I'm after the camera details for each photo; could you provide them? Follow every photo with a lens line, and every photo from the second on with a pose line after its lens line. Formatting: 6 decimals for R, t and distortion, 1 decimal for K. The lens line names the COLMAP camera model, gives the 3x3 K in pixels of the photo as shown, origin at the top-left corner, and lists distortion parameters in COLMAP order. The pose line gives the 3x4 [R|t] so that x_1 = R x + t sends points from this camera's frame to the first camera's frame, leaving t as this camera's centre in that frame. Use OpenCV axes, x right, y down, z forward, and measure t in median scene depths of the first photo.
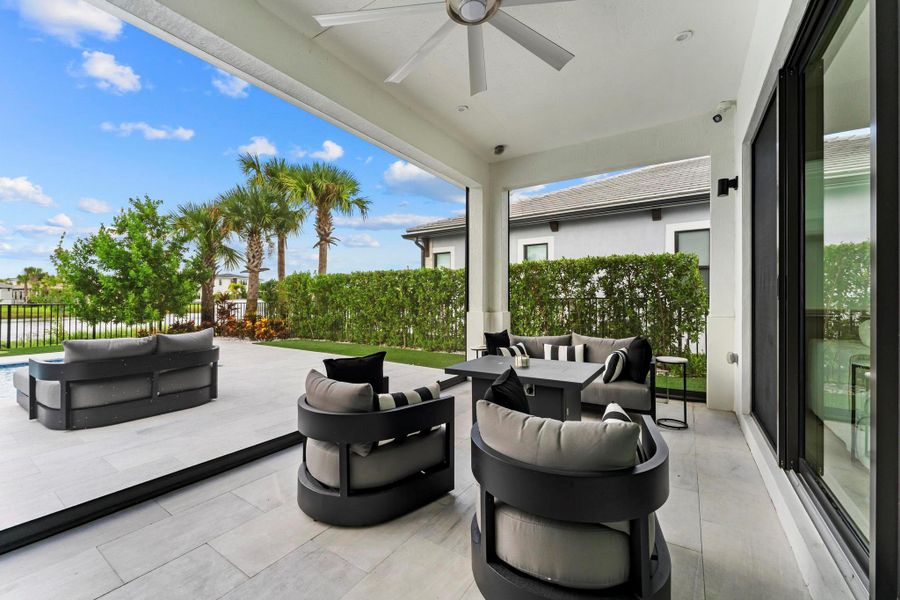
lens RADIAL K [[407.0, 0, 450.0], [0, 407.0, 300.0], [0, 0, 1]] dist [-0.000873, -0.000234]
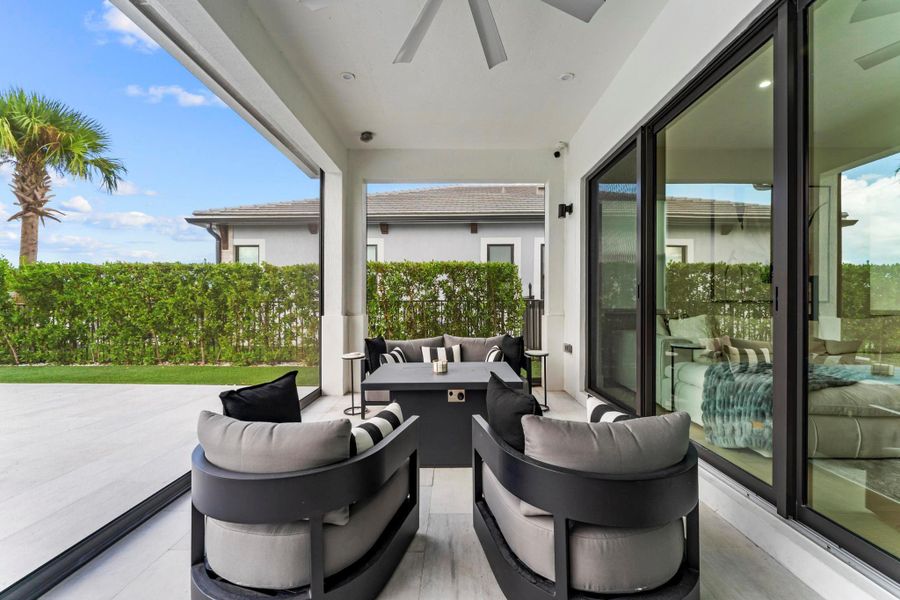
lens RADIAL K [[391.2, 0, 495.3], [0, 391.2, 303.3], [0, 0, 1]] dist [-0.000144, -0.000144]
pose [[0.811576, -0.001255, 0.584245, -0.101352], [0.001120, 0.999999, 0.000593, 0.001860], [-0.584245, 0.000173, 0.811577, 0.080011]]
